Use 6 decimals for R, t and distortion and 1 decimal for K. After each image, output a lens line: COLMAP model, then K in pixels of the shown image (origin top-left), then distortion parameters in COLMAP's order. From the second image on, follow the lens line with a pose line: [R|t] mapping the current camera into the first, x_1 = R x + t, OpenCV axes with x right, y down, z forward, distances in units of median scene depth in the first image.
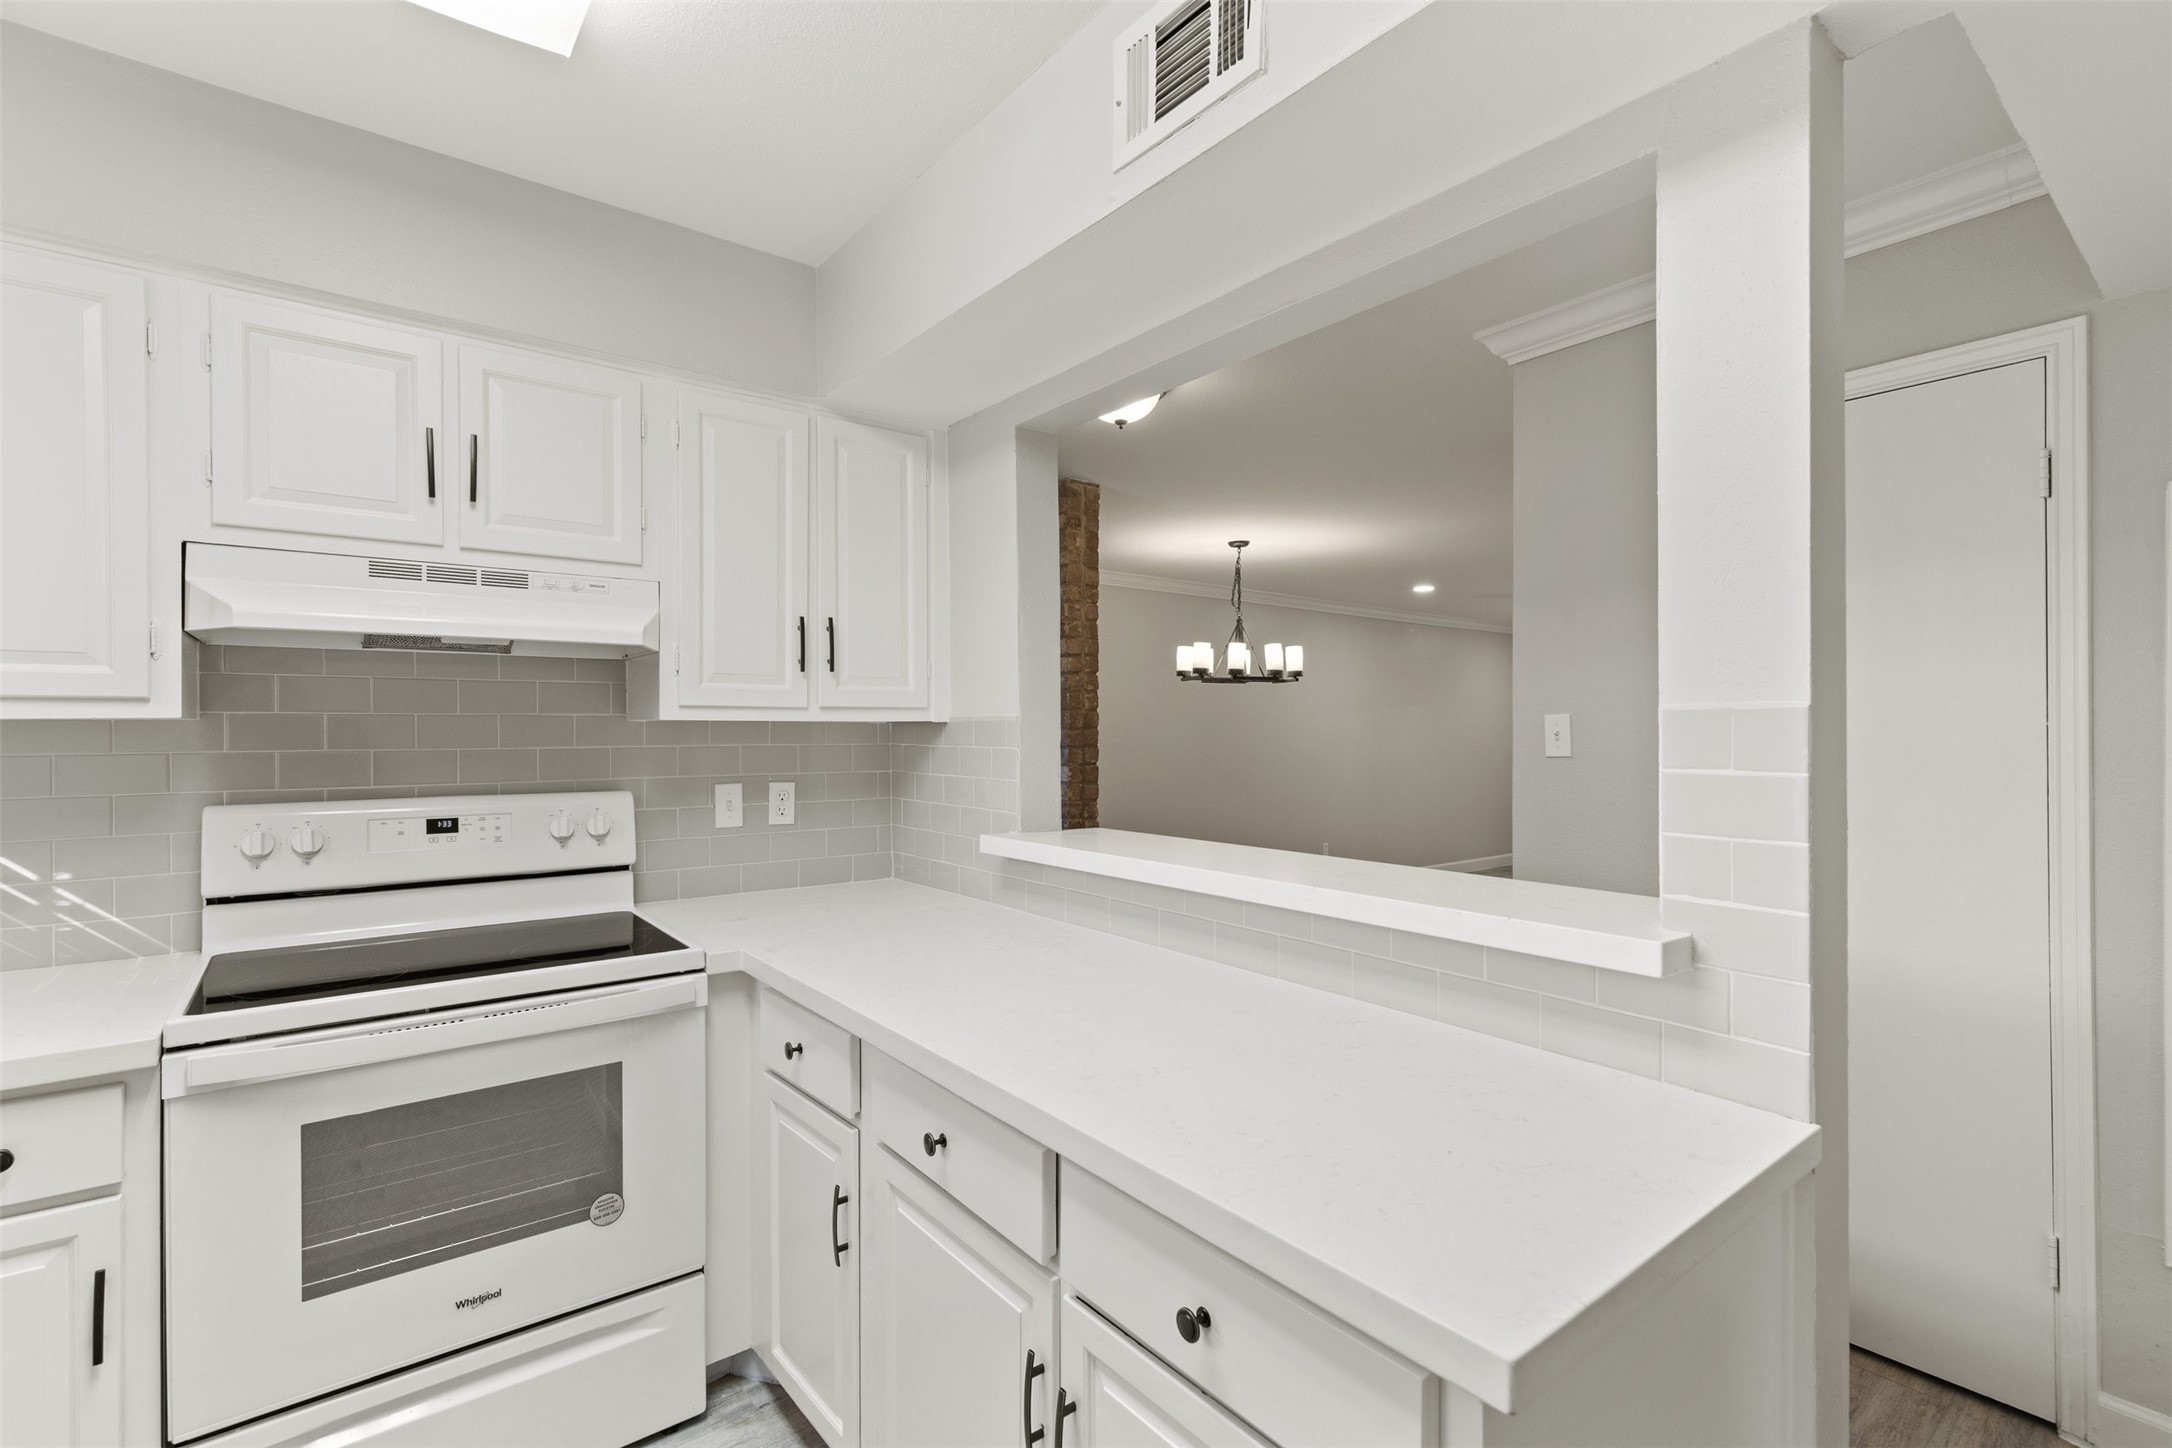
lens RADIAL K [[984.8, 0, 1094.0], [0, 984.8, 732.9], [0, 0, 1]] dist [0.009020, -0.001834]
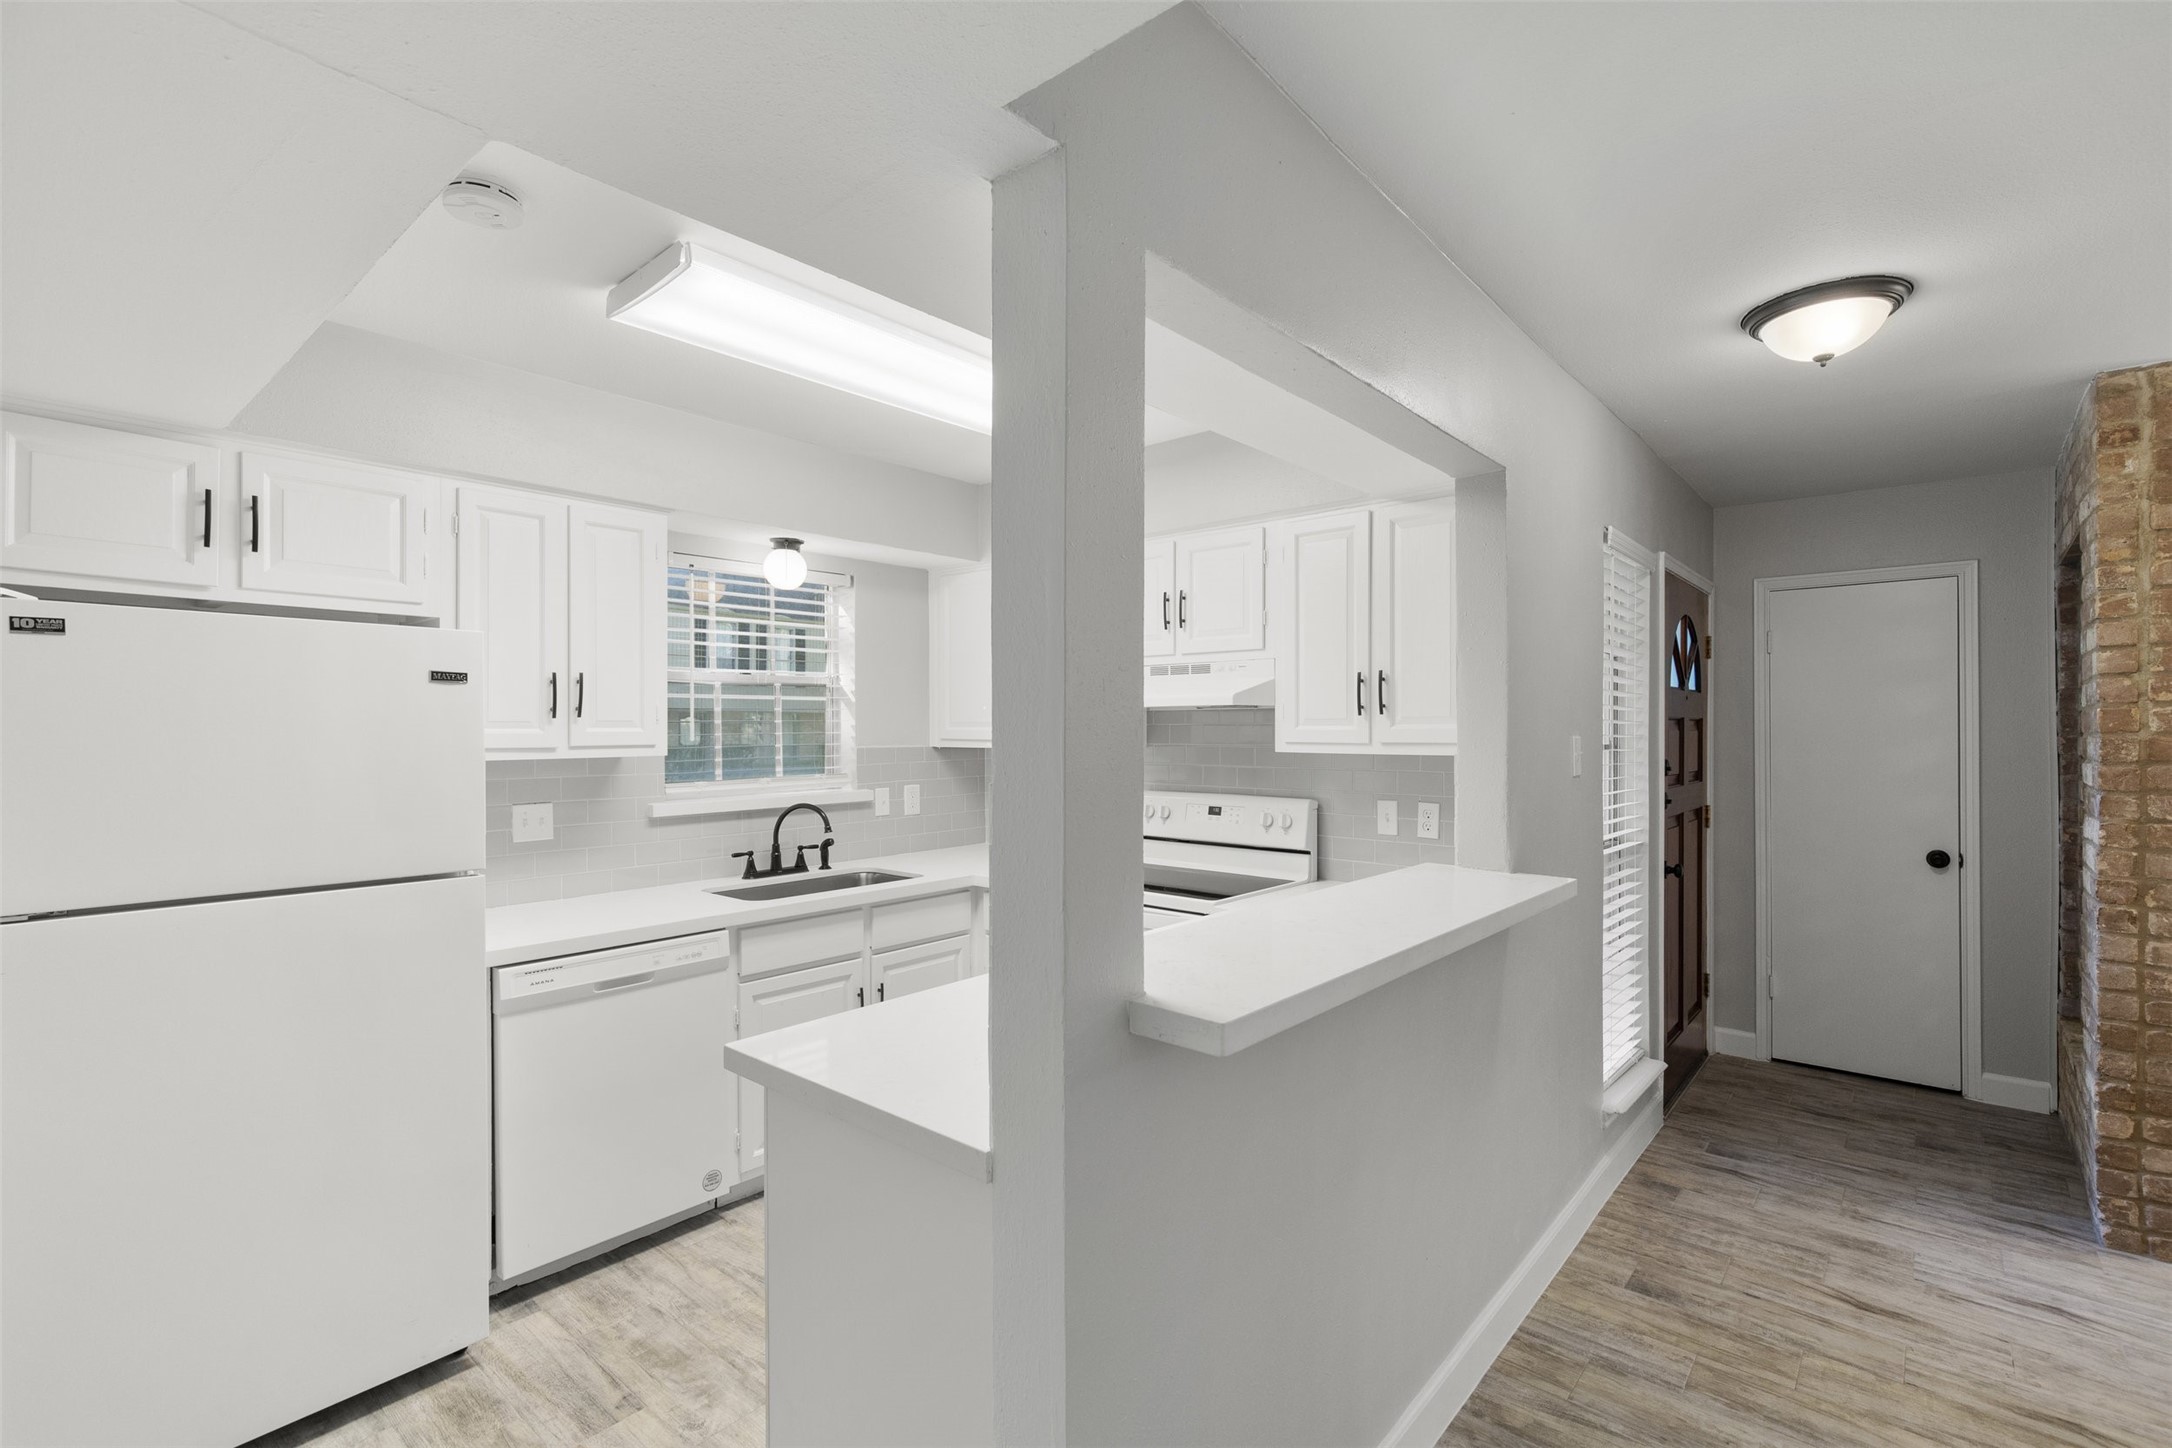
lens RADIAL K [[984.8, 0, 1095.9], [0, 984.8, 733.1], [0, 0, 1]] dist [0.009020, -0.001834]
pose [[0.188494, 0.006251, -0.982055, 1.010001], [-0.003738, 0.999977, 0.005648, -0.051399], [0.982067, 0.002606, 0.188513, 0.485993]]
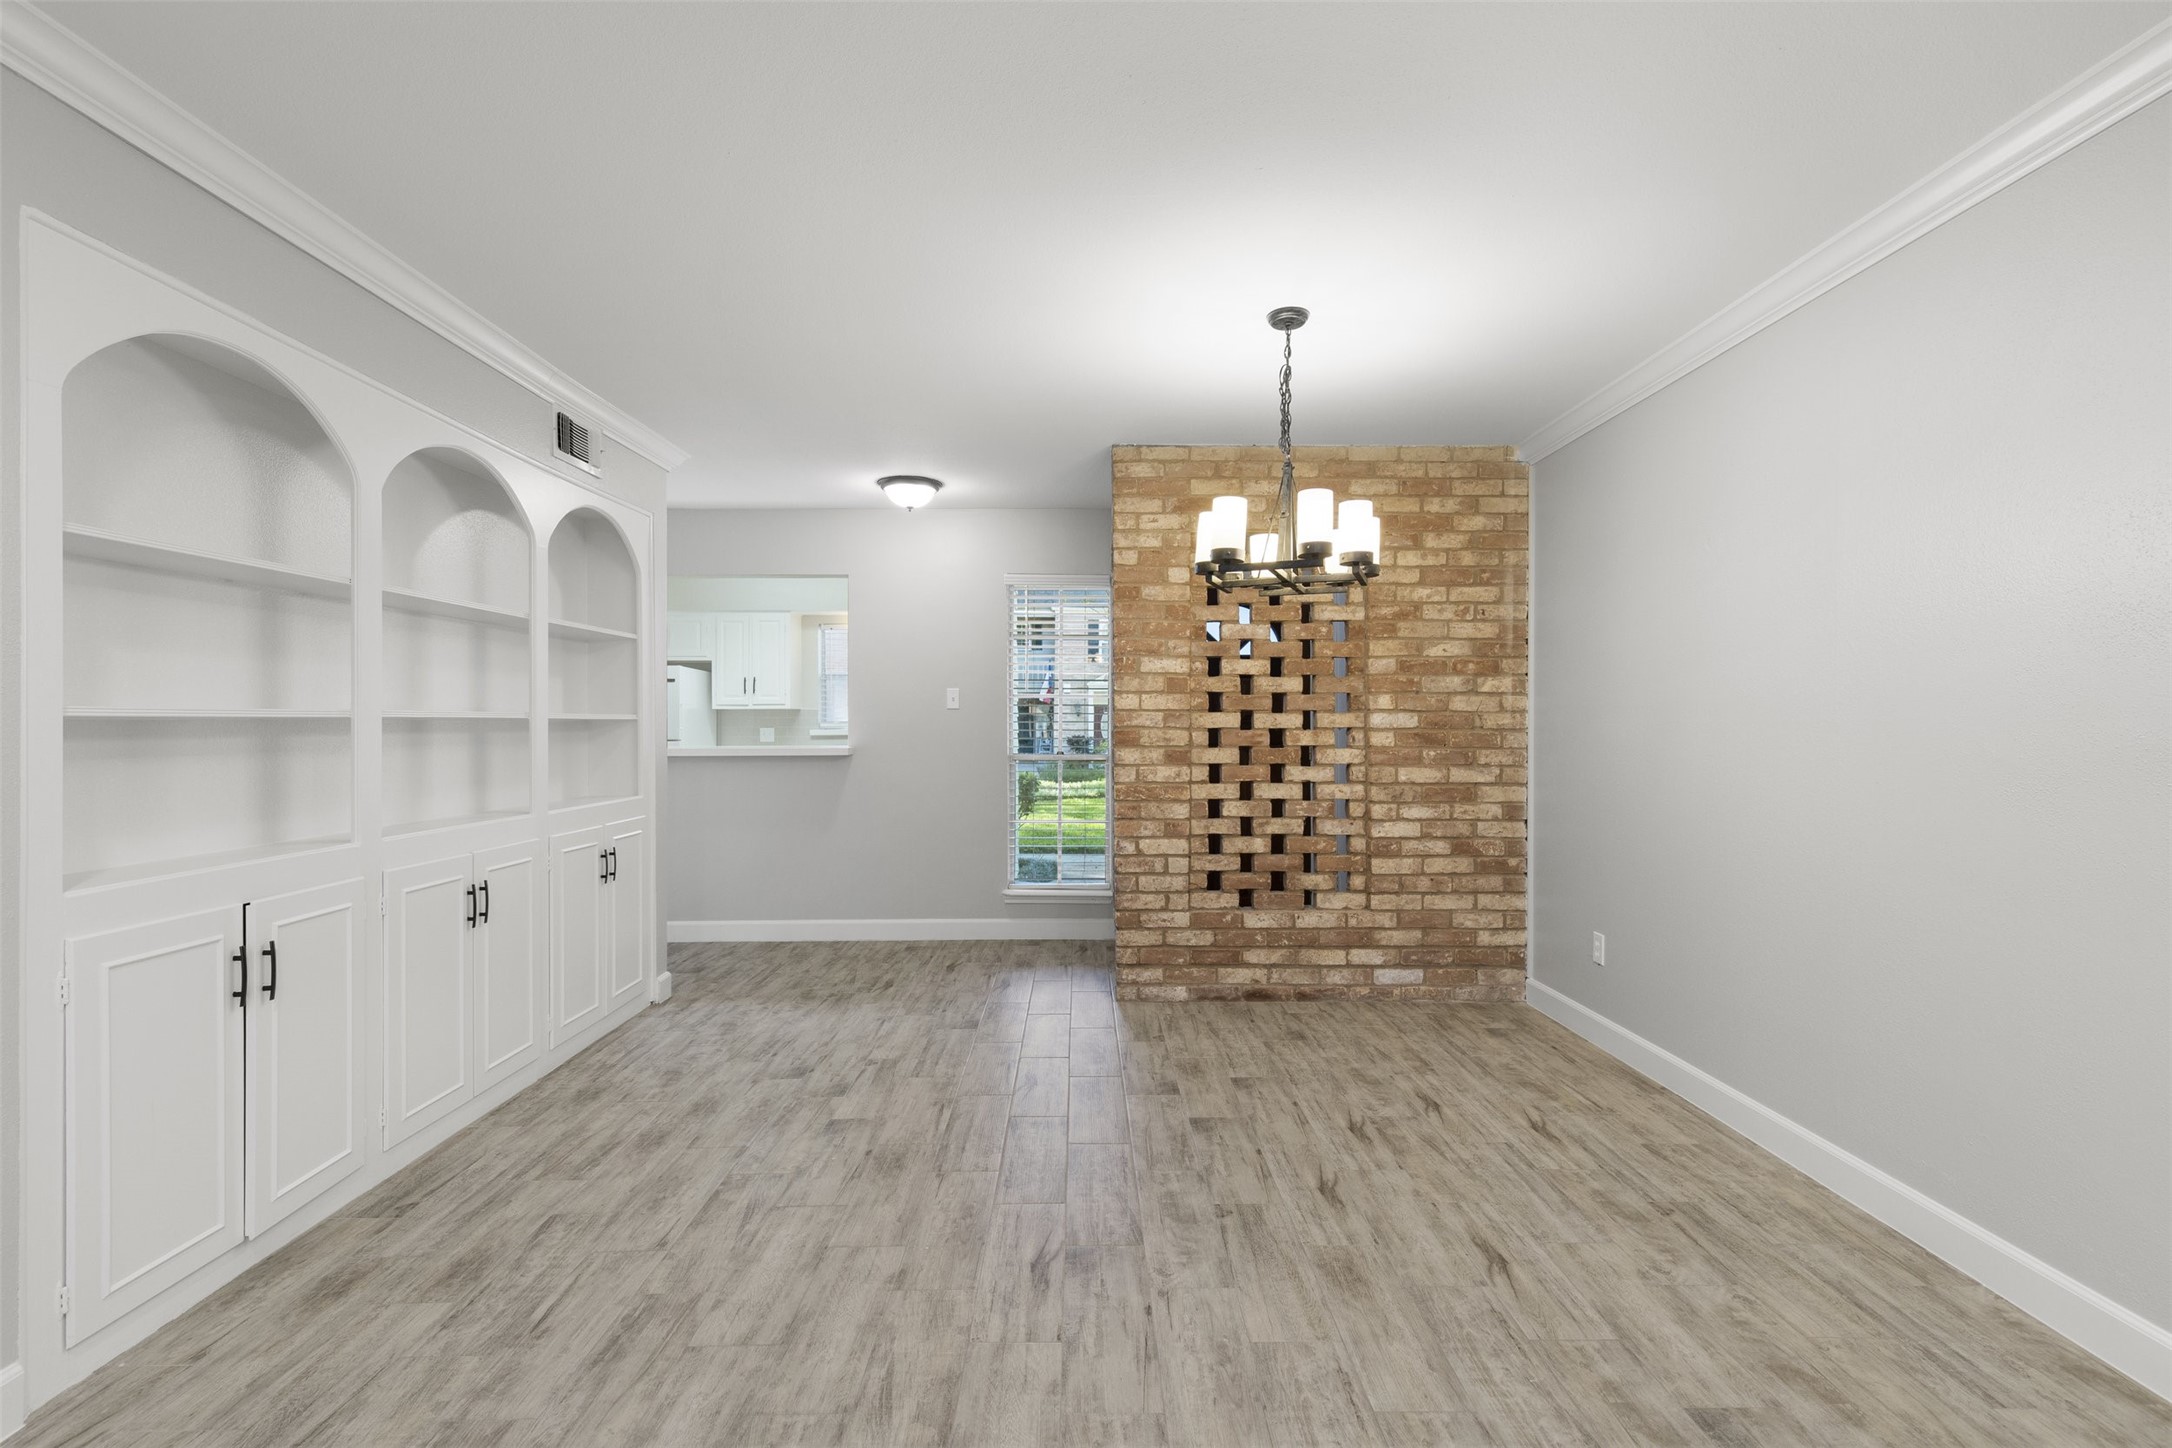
lens RADIAL K [[984.8, 0, 1086.3], [0, 984.8, 738.5], [0, 0, 1]] dist [0.009020, -0.001834]
pose [[-0.617589, 0.011285, -0.786420, 1.690528], [0.001443, 0.999912, 0.013215, 0.062013], [0.786499, 0.007027, -0.617551, 3.382243]]
